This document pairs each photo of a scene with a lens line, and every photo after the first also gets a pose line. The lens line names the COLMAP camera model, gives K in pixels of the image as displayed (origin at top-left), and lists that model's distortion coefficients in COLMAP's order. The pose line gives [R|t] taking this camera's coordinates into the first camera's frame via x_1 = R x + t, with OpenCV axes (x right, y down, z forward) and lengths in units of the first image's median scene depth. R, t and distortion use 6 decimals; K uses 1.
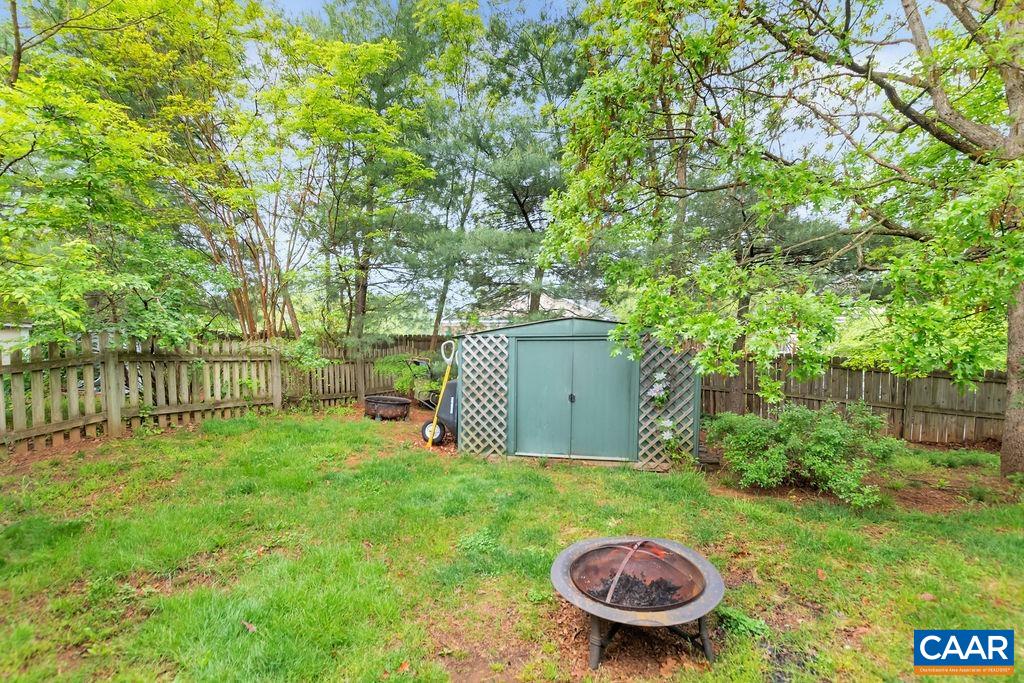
lens RADIAL K [[470.8, 0, 512.2], [0, 470.8, 416.2], [0, 0, 1]] dist [-0.001050, -0.000271]
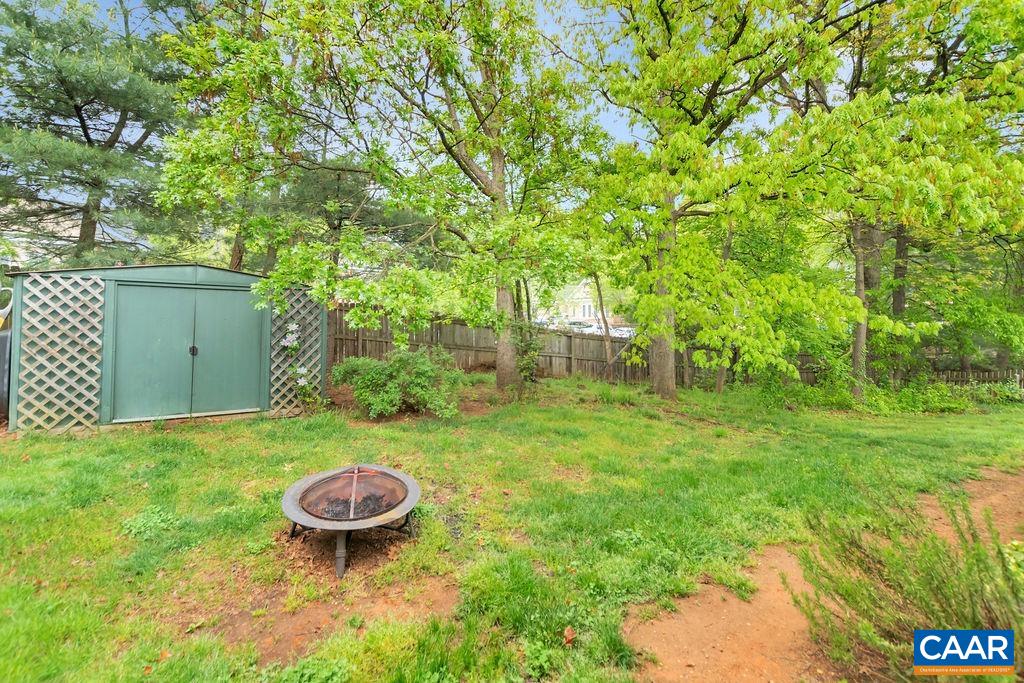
lens RADIAL K [[462.4, 0, 513.8], [0, 462.4, 328.5], [0, 0, 1]] dist [-0.001609, -0.000485]
pose [[0.636050, -0.004745, 0.771633, -0.173648], [0.053510, 0.997845, -0.037972, -0.014053], [-0.769790, 0.065443, 0.634933, -0.055107]]
